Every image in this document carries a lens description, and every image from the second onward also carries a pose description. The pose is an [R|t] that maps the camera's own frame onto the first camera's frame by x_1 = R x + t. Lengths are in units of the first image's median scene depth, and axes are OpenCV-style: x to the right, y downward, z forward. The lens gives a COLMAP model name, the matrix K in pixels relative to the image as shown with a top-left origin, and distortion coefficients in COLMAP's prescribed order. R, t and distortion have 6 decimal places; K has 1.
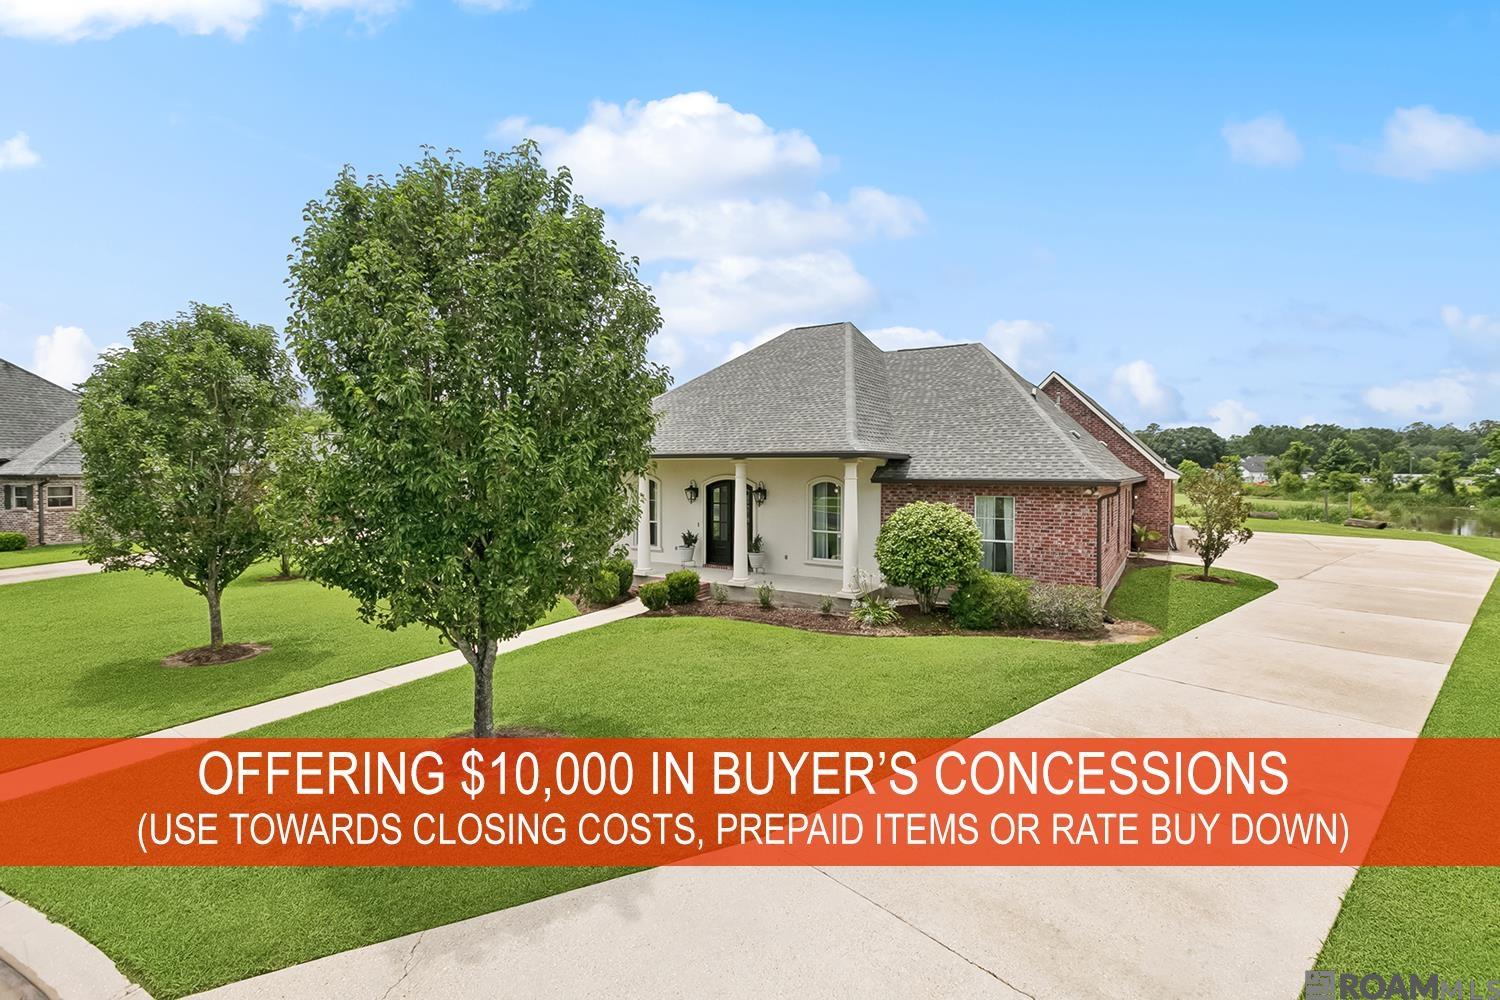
lens RADIAL K [[682.0, 0, 753.5], [0, 682.0, 474.2], [0, 0, 1]] dist [-0.000746, -0.000078]
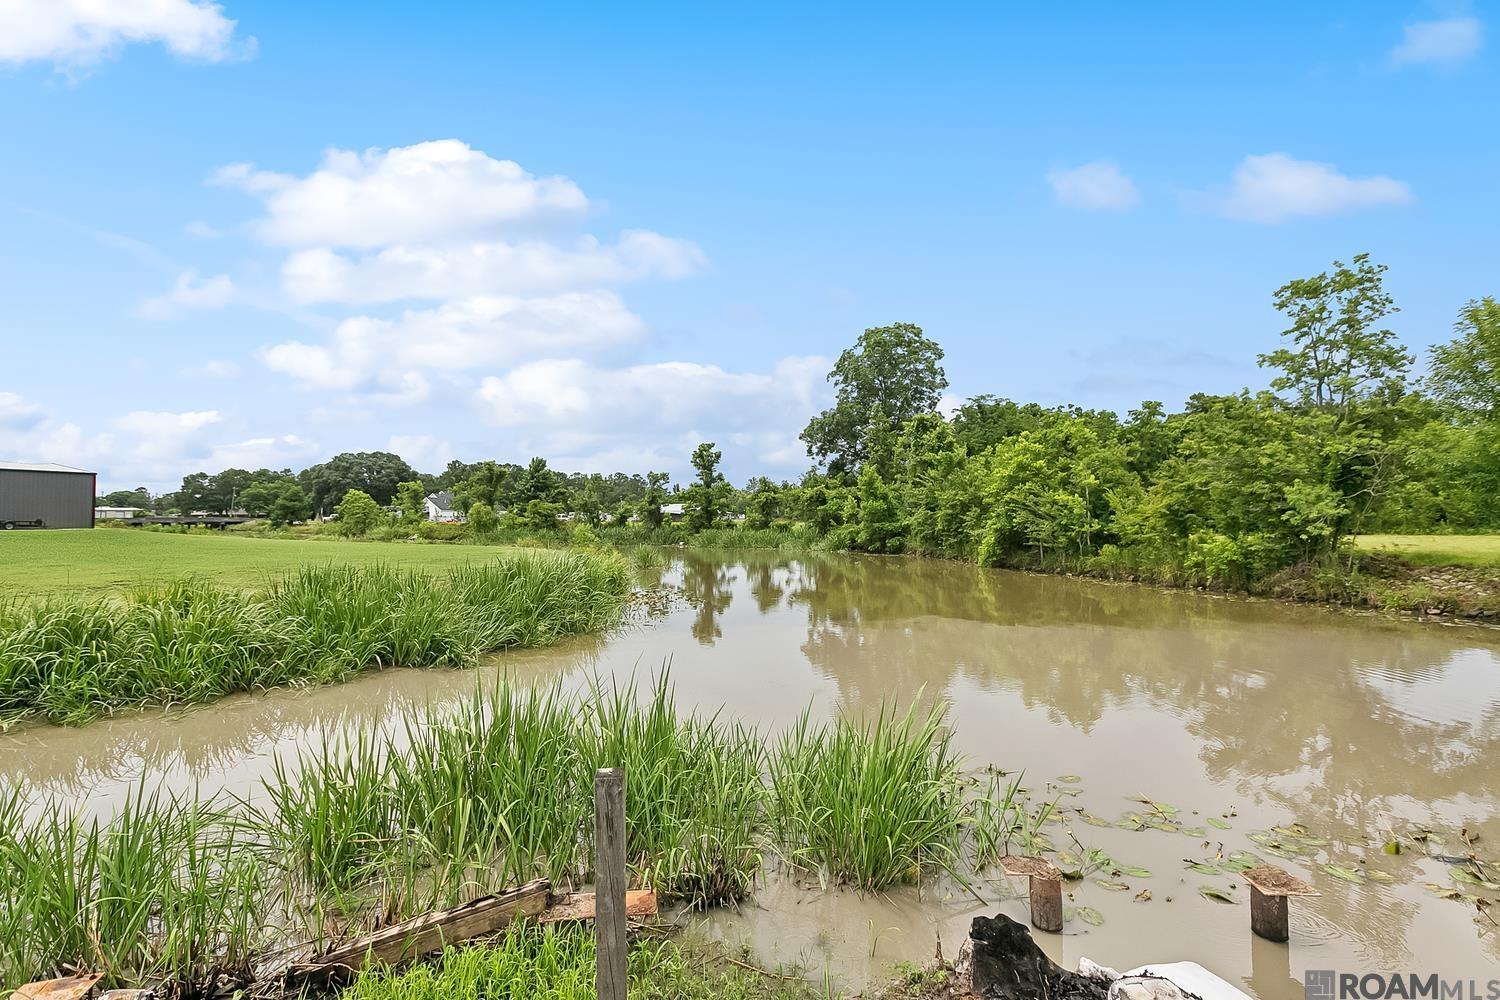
lens RADIAL K [[678.4, 0, 733.3], [0, 678.4, 469.9], [0, 0, 1]] dist [0.002962, 0.000187]
pose [[0.526729, 0.053392, 0.848355, 0.331737], [0.013291, 0.997386, -0.071024, 0.015302], [-0.849929, 0.048685, 0.524643, 0.415235]]
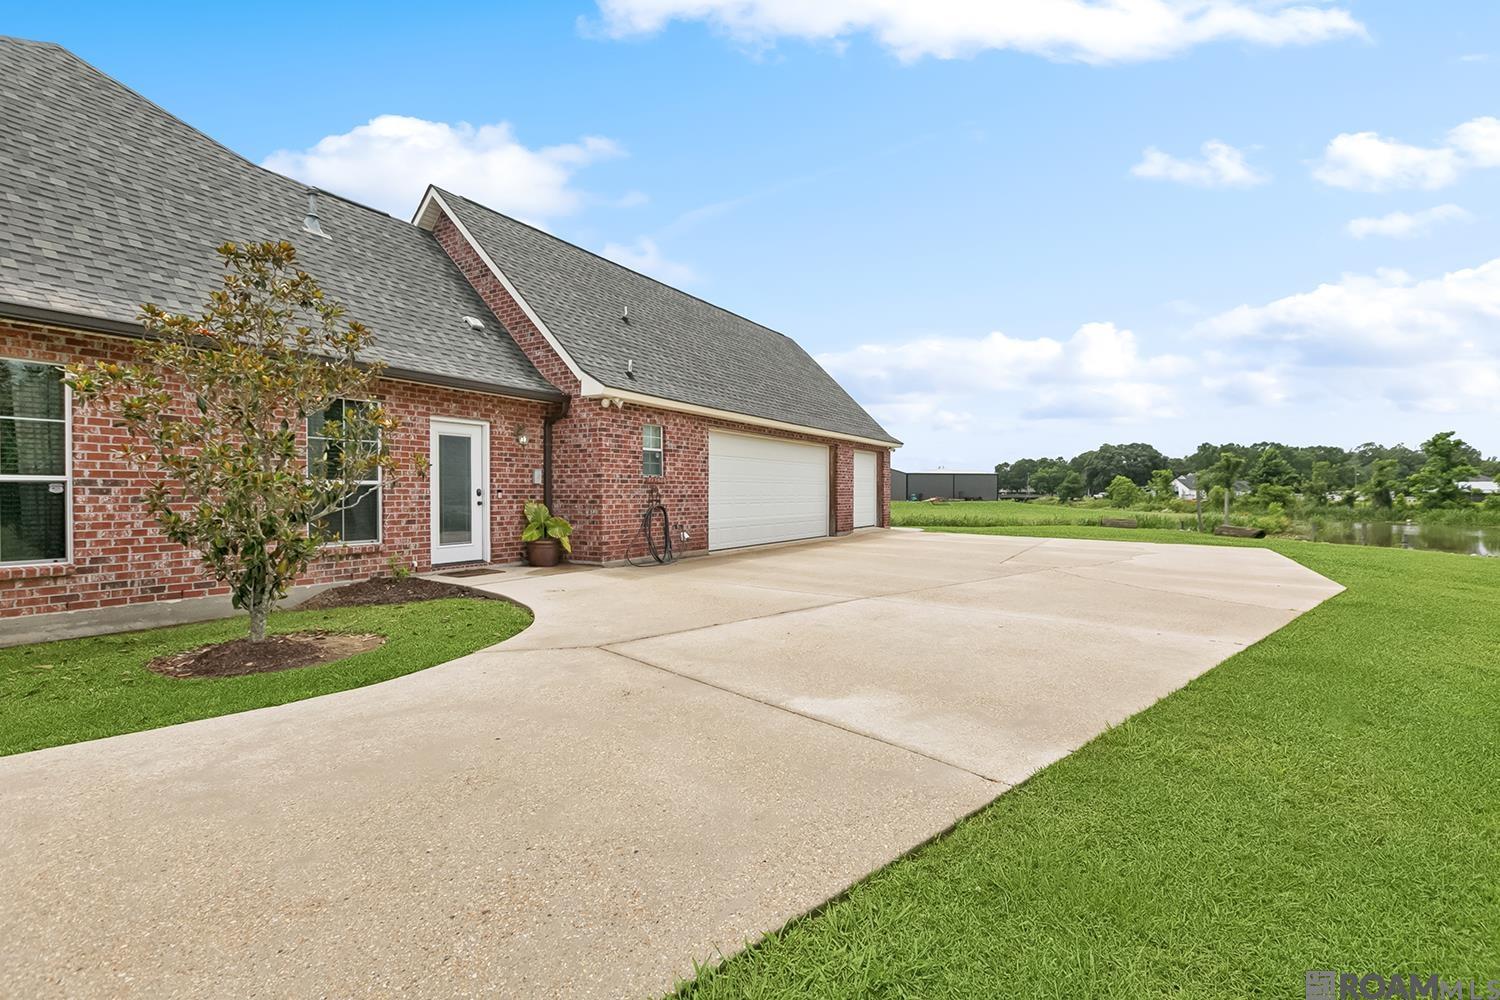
lens RADIAL K [[668.0, 0, 750.0], [0, 668.0, 500.0], [0, 0, 1]] dist [0.000347, -0.000088]
pose [[0.999802, -0.001739, 0.019805, 0.136888], [0.001730, 0.999998, 0.000510, 0.014118], [-0.019806, -0.000475, 0.999804, 0.113543]]
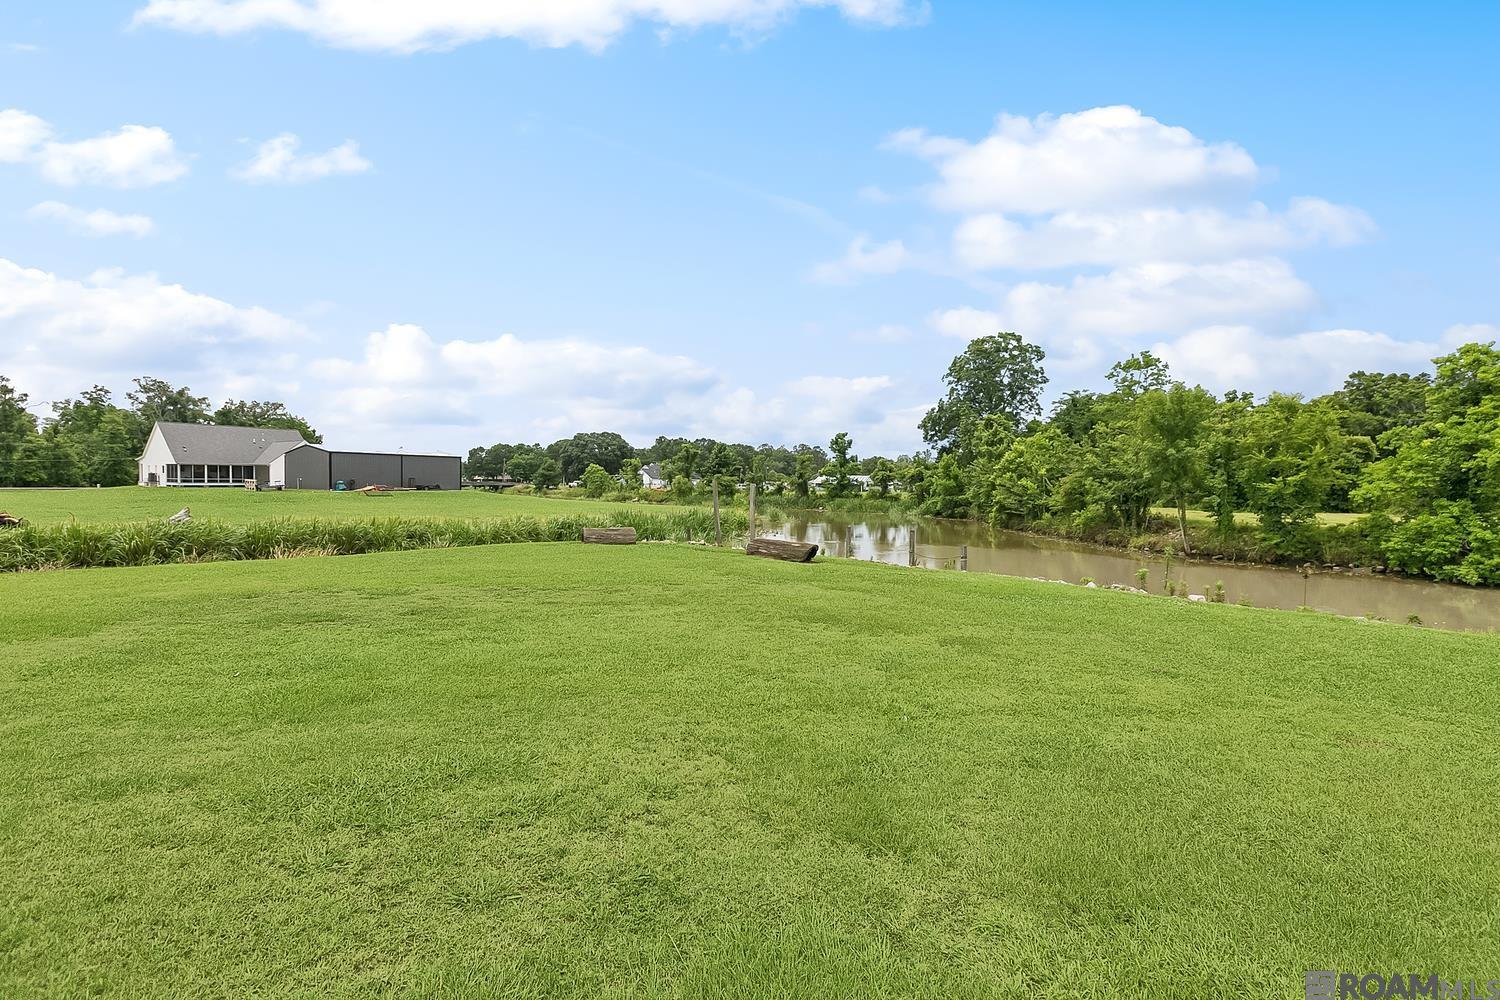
lens RADIAL K [[668.0, 0, 750.0], [0, 668.0, 500.0], [0, 0, 1]] dist [0.000347, -0.000088]
pose [[0.724876, -0.012202, 0.688771, 0.217812], [-0.002385, 0.999793, 0.020222, 0.011495], [-0.688875, -0.016302, 0.724697, 0.262815]]
